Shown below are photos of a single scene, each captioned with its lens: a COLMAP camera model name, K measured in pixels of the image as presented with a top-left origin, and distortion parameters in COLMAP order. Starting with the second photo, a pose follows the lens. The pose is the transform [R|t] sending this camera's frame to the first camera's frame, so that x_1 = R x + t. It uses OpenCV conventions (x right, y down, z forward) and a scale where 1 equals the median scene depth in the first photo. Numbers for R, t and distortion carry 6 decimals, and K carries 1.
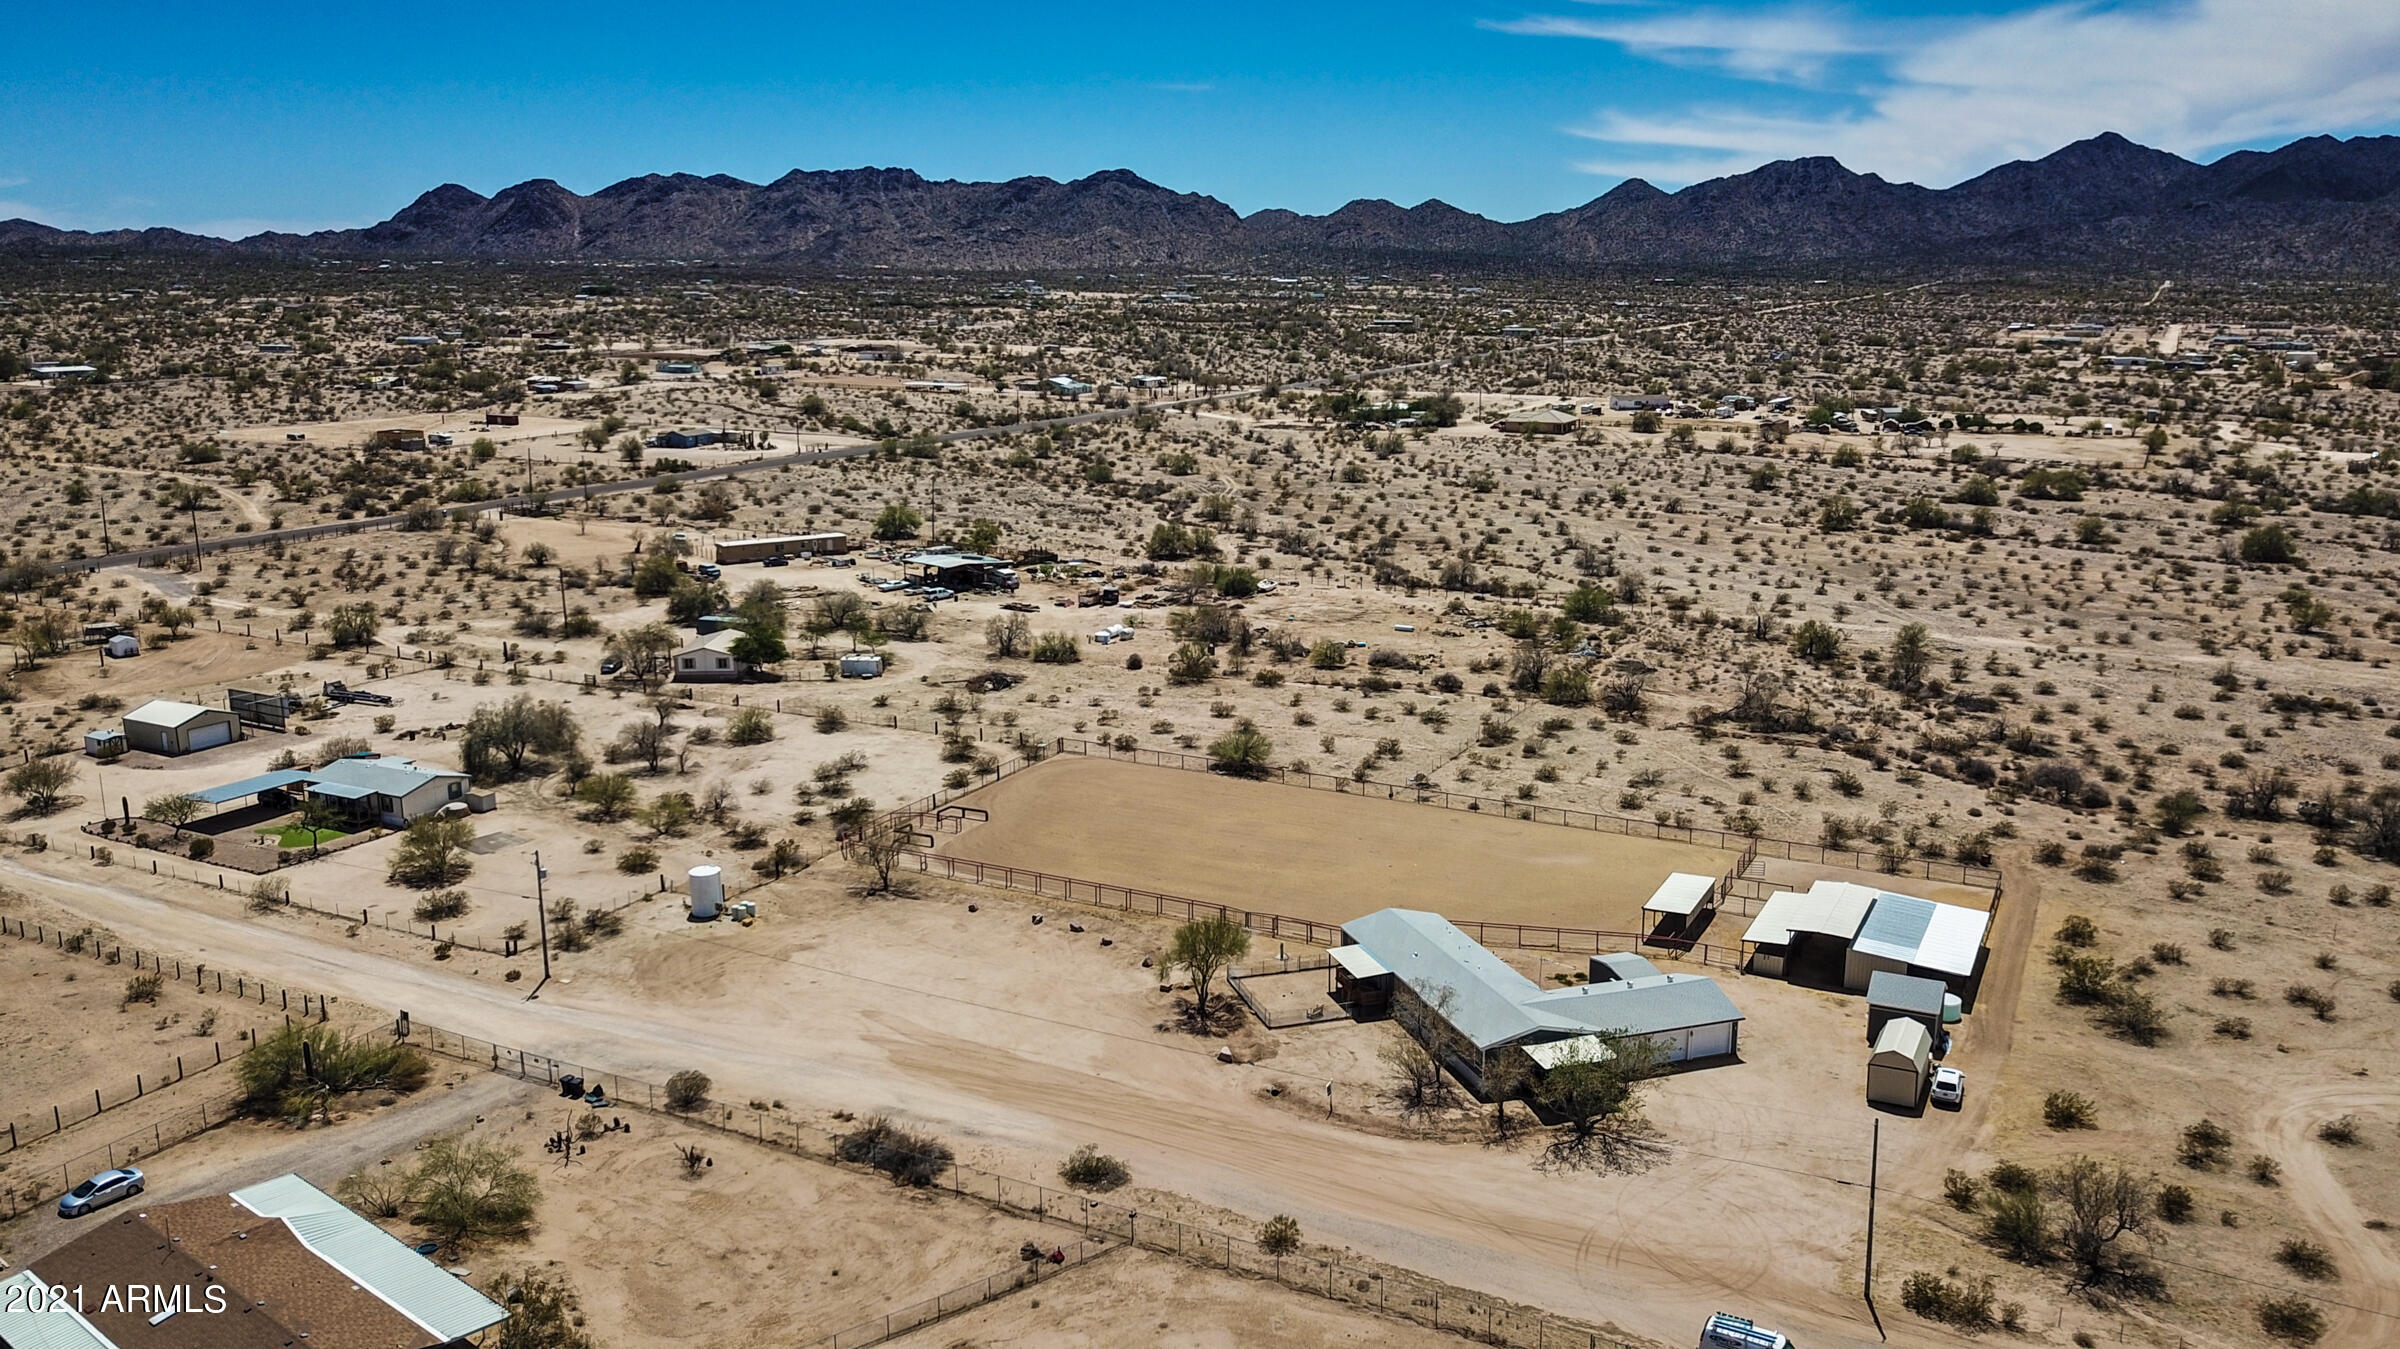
lens RADIAL K [[1824.3, 0, 1200.0], [0, 1824.3, 674.5], [0, 0, 1]] dist [0.019639, 0.000416]
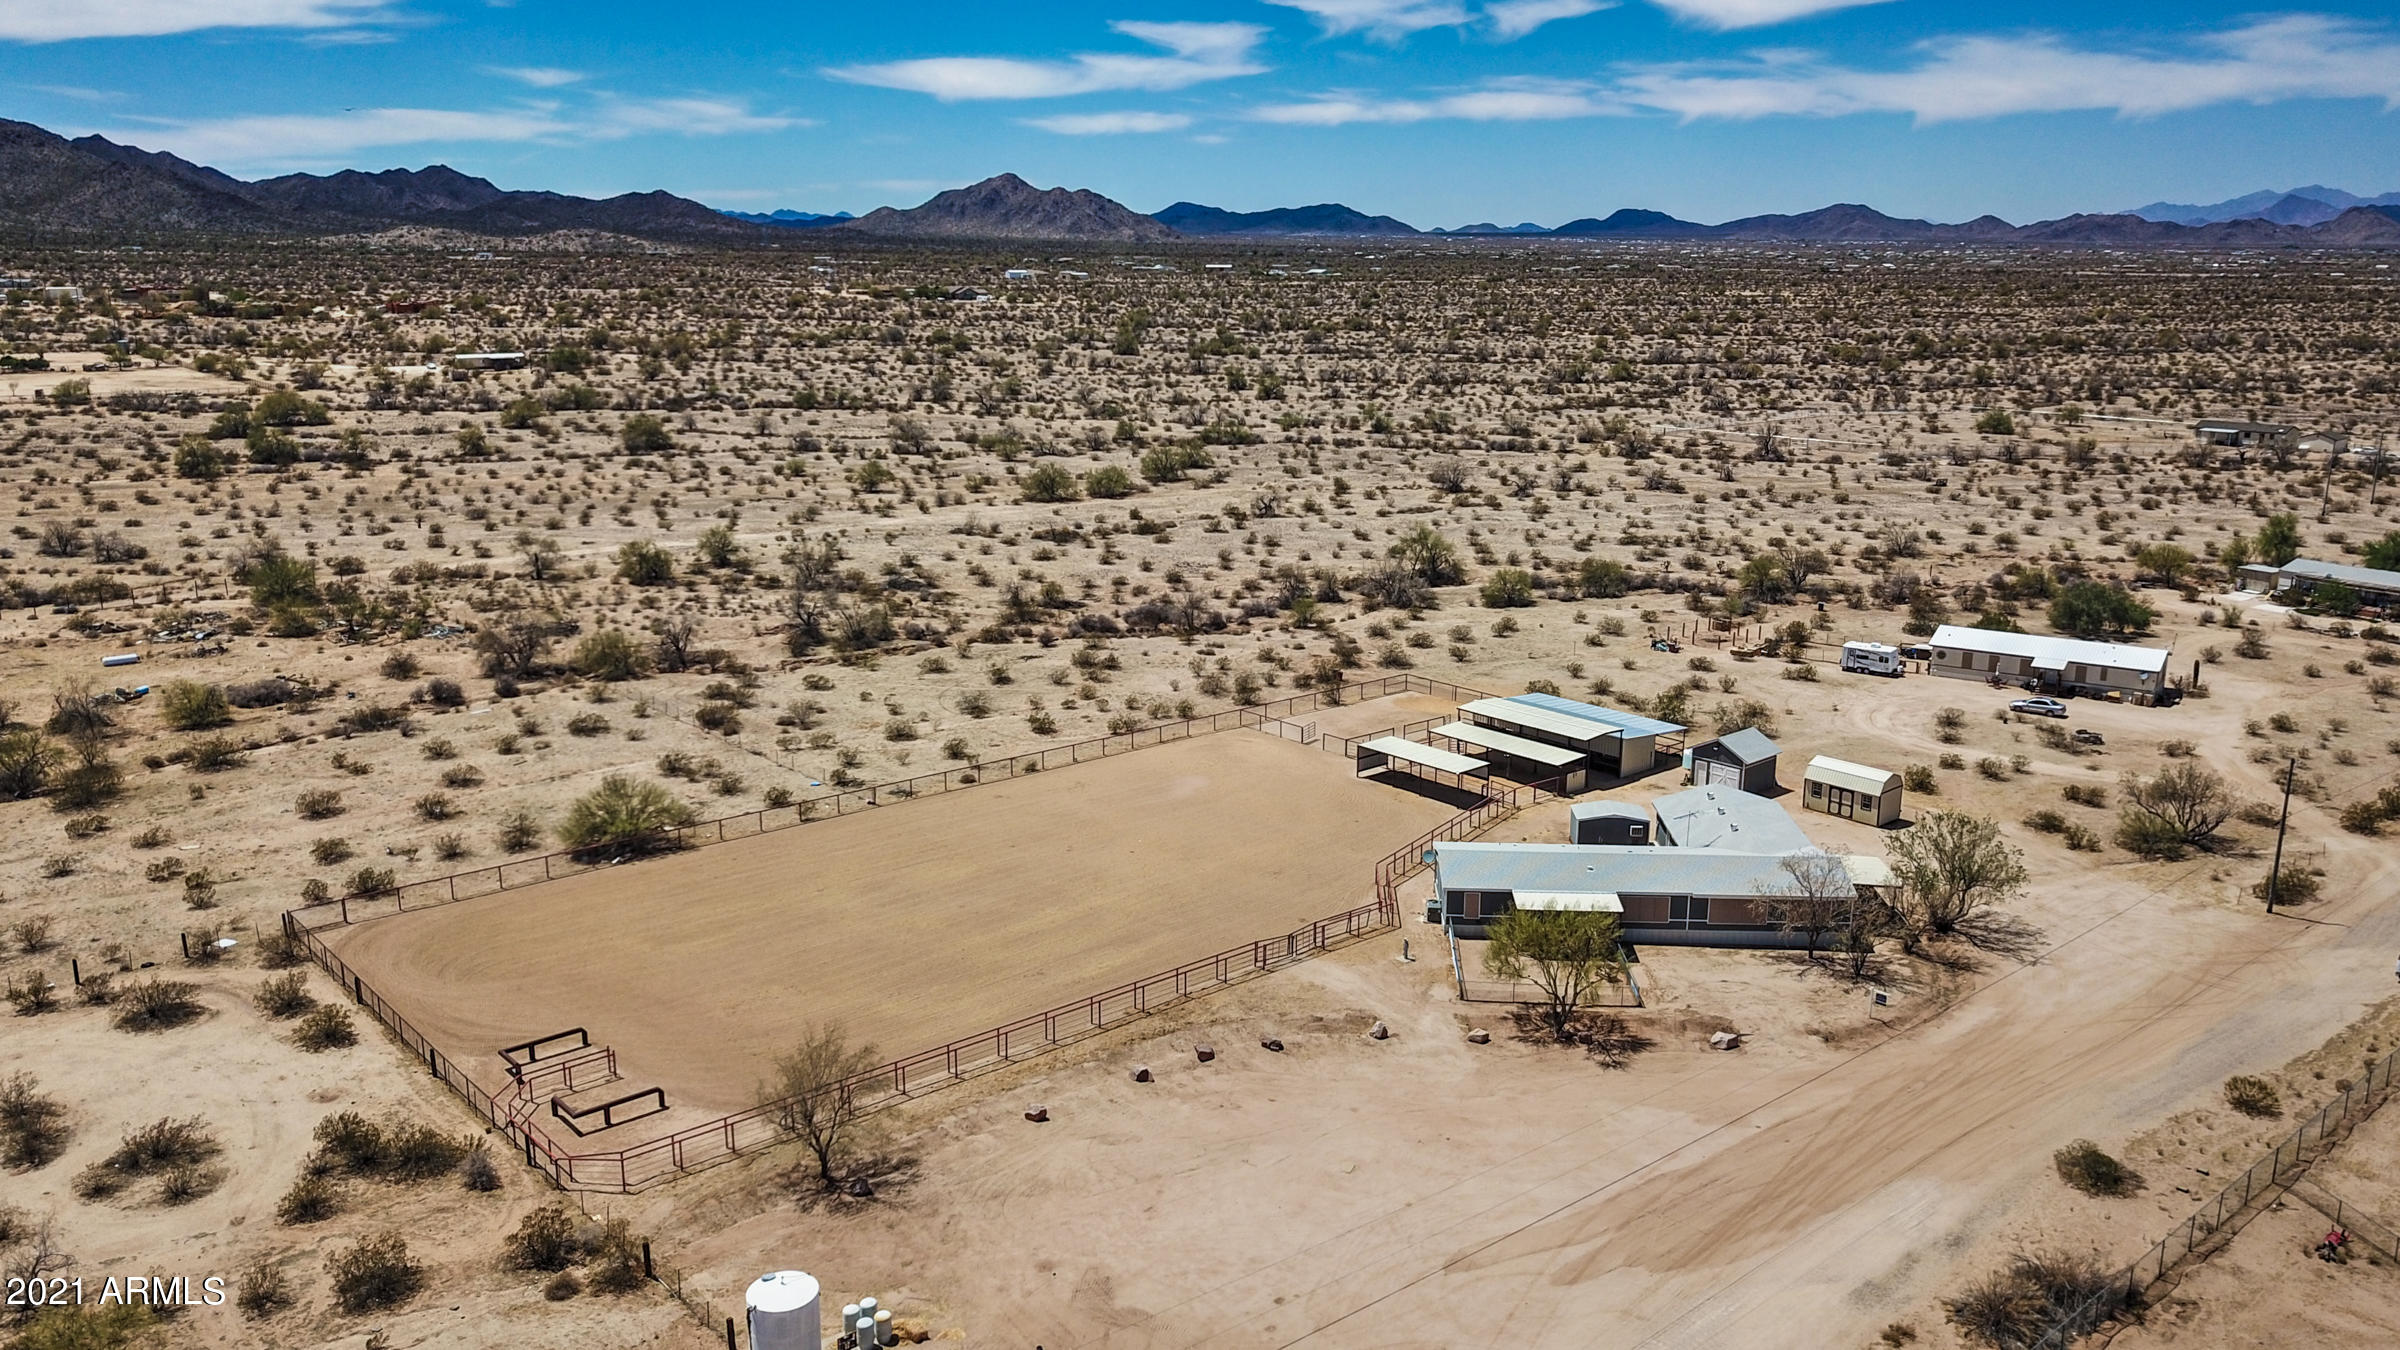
lens RADIAL K [[1824.3, 0, 1200.0], [0, 1824.3, 675.0], [0, 0, 1]] dist [0.019639, 0.000416]
pose [[0.368271, -0.219183, 0.903513, -0.420747], [0.193301, 0.968628, 0.156190, -0.059731], [-0.909401, 0.117129, 0.399086, 0.506135]]
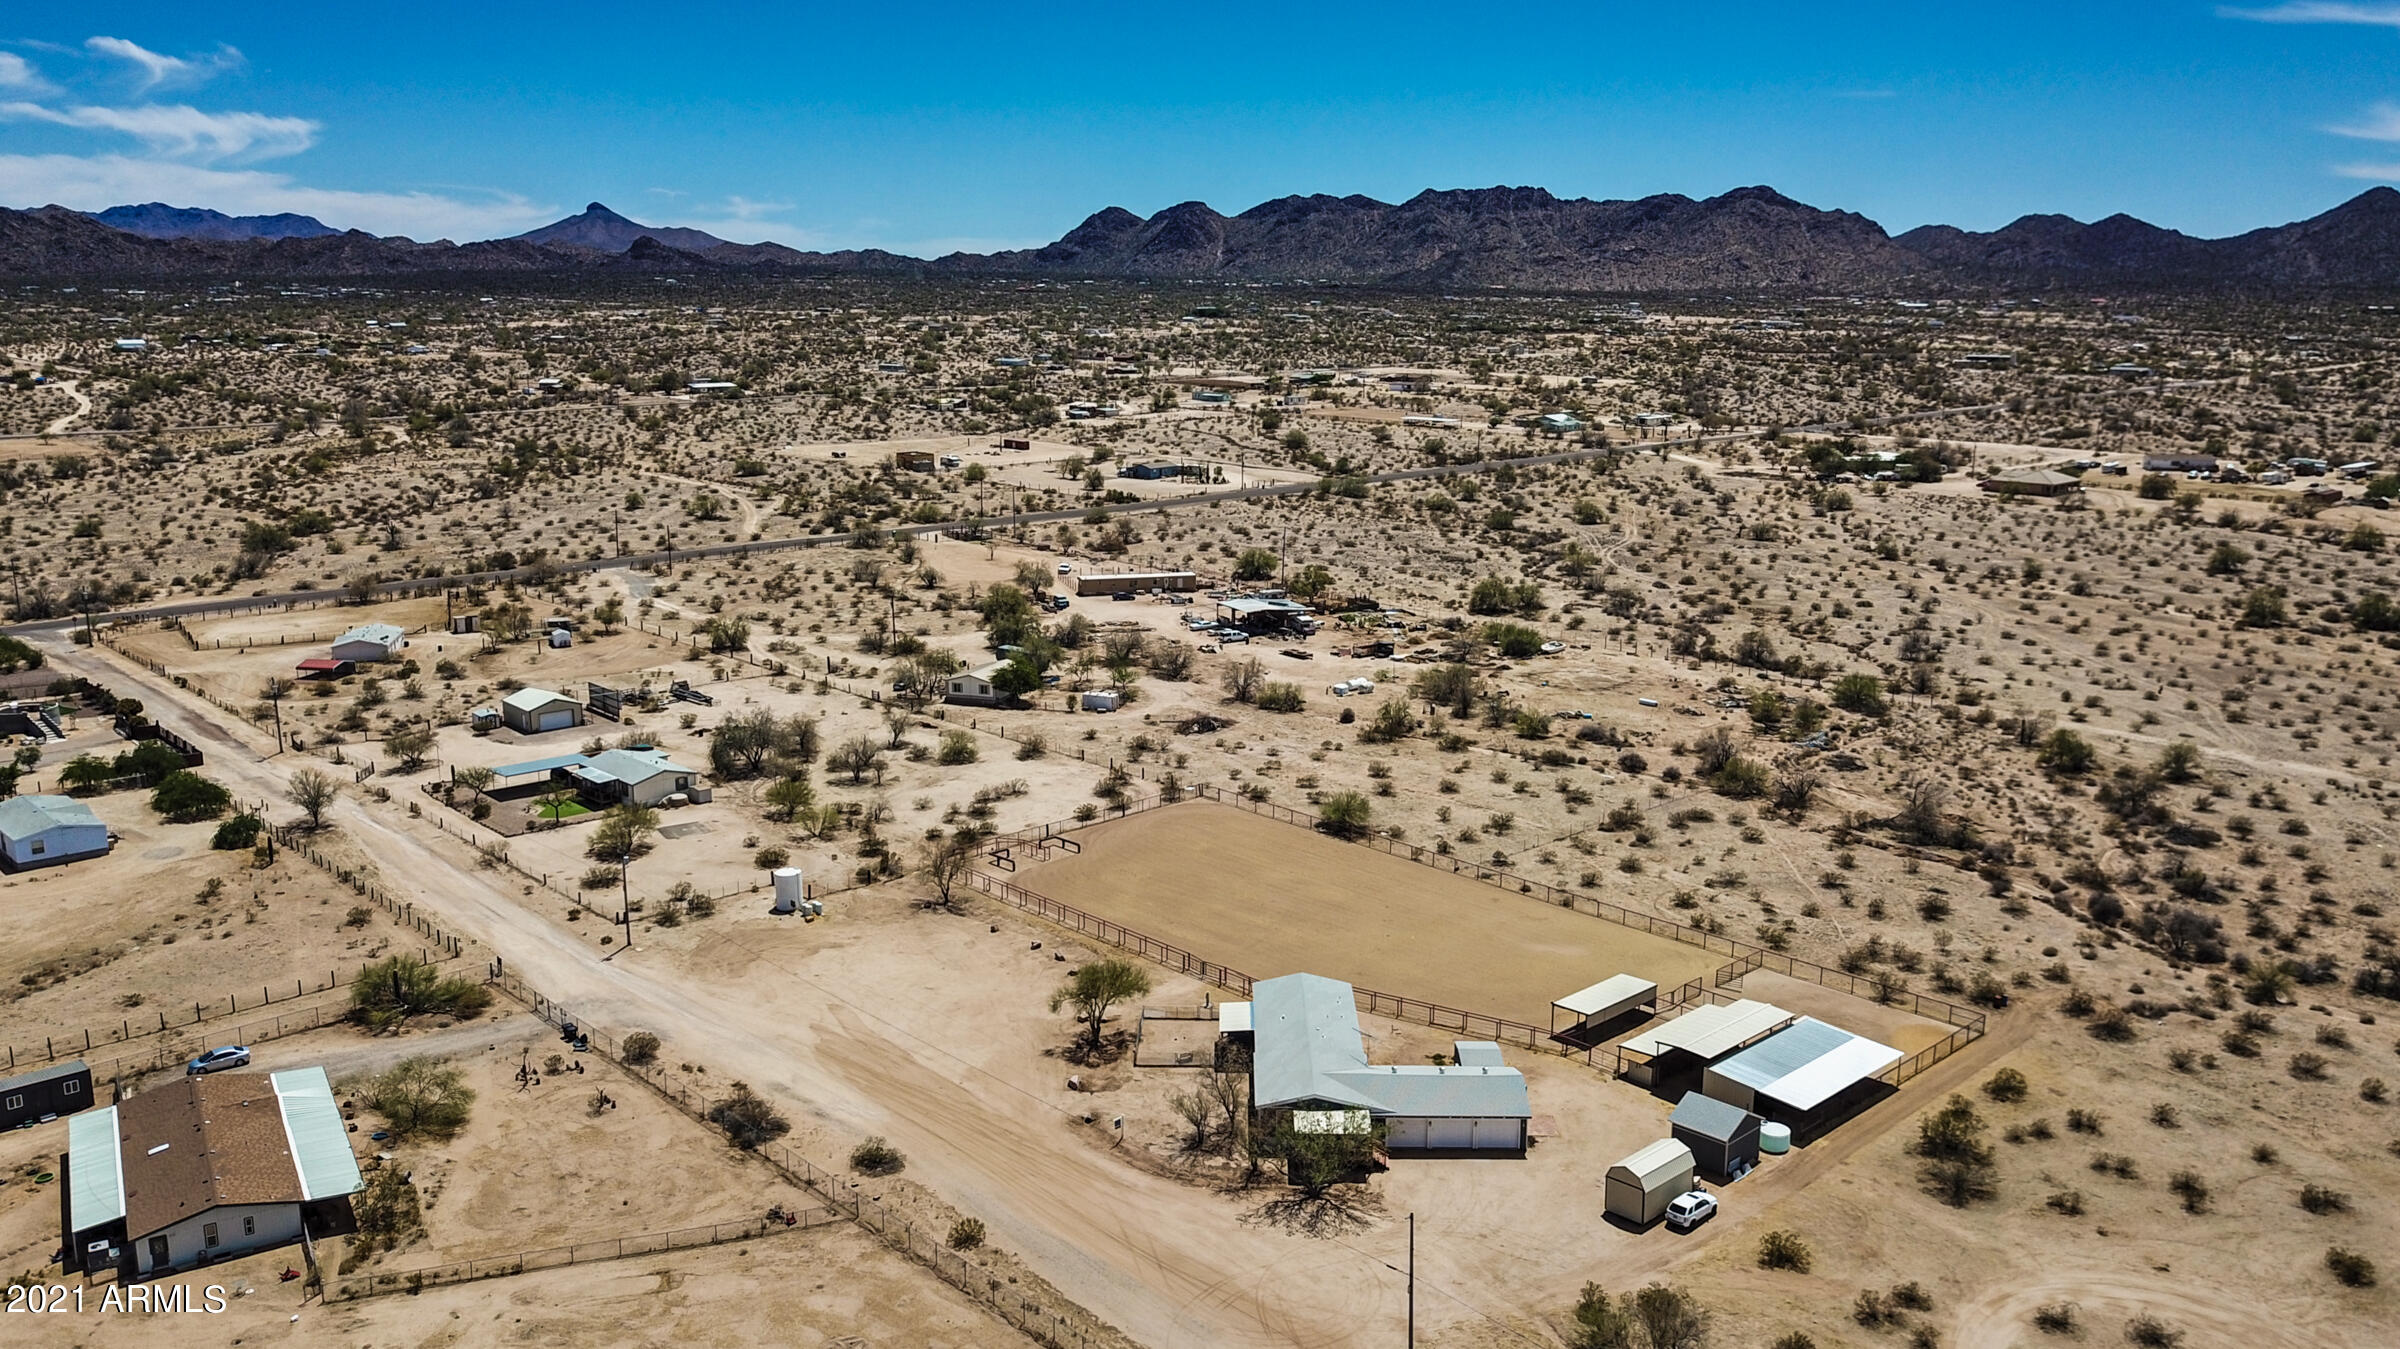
lens RADIAL K [[1824.3, 0, 1200.0], [0, 1824.3, 674.5], [0, 0, 1]] dist [0.019639, 0.000416]
pose [[0.946568, 0.072379, -0.314277, 0.247625], [-0.075598, 0.997136, 0.001952, -0.031150], [0.313518, 0.021911, 0.949329, -0.037136]]
